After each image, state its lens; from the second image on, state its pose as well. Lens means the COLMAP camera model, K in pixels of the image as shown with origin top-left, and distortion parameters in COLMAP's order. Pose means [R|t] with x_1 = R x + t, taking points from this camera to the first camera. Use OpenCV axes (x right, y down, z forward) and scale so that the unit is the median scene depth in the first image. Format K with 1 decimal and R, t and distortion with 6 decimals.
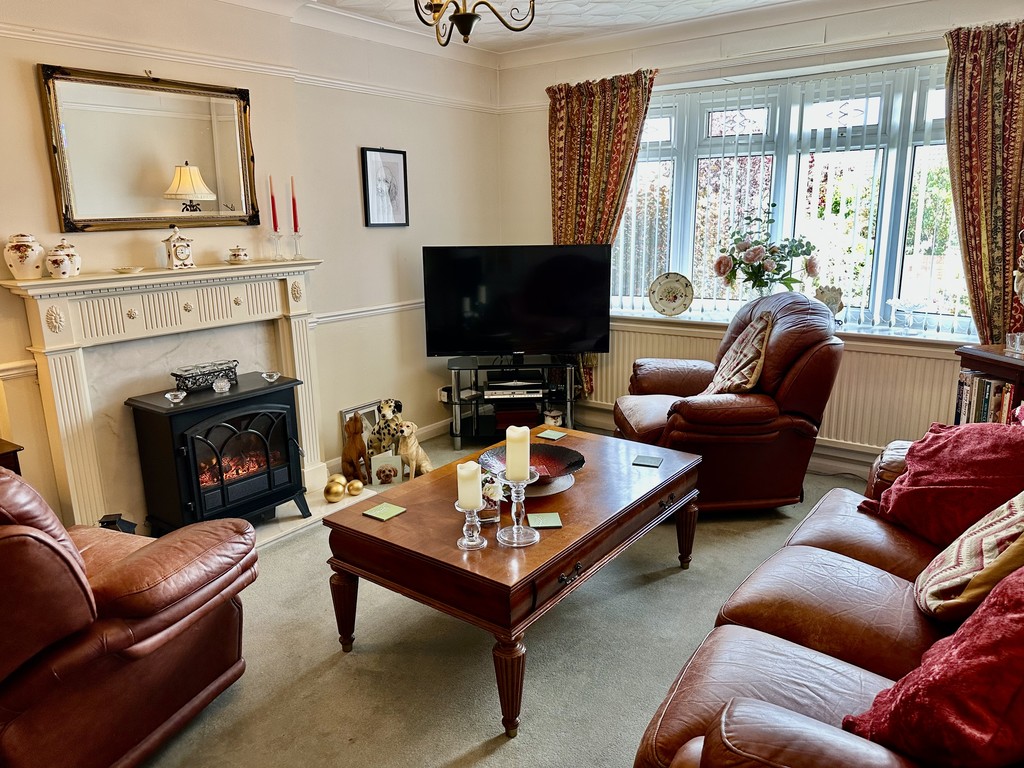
lens RADIAL K [[720.8, 0, 509.8], [0, 720.8, 385.3], [0, 0, 1]] dist [0.056951, -0.064649]
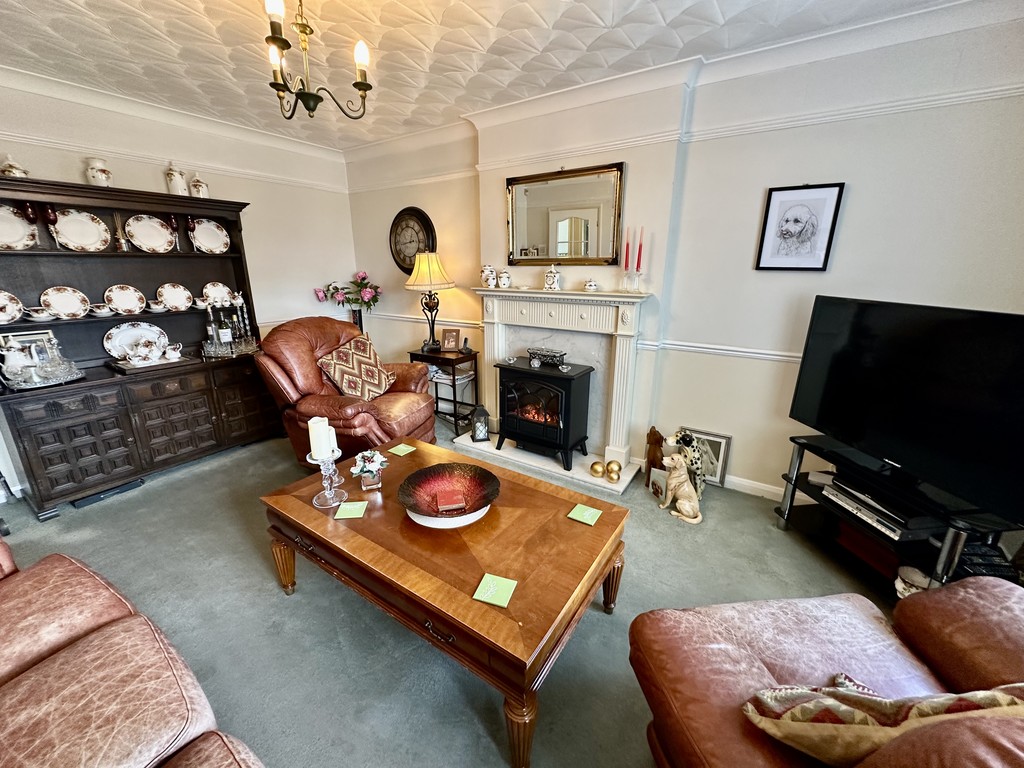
lens RADIAL K [[409.0, 0, 509.7], [0, 409.0, 383.4], [0, 0, 1]] dist [-0.000020, 0.000069]
pose [[0.052610, 0.295791, -0.953803, 0.434062], [-0.237805, 0.931360, 0.275714, -0.173970], [0.969887, 0.212314, 0.119340, 0.747221]]
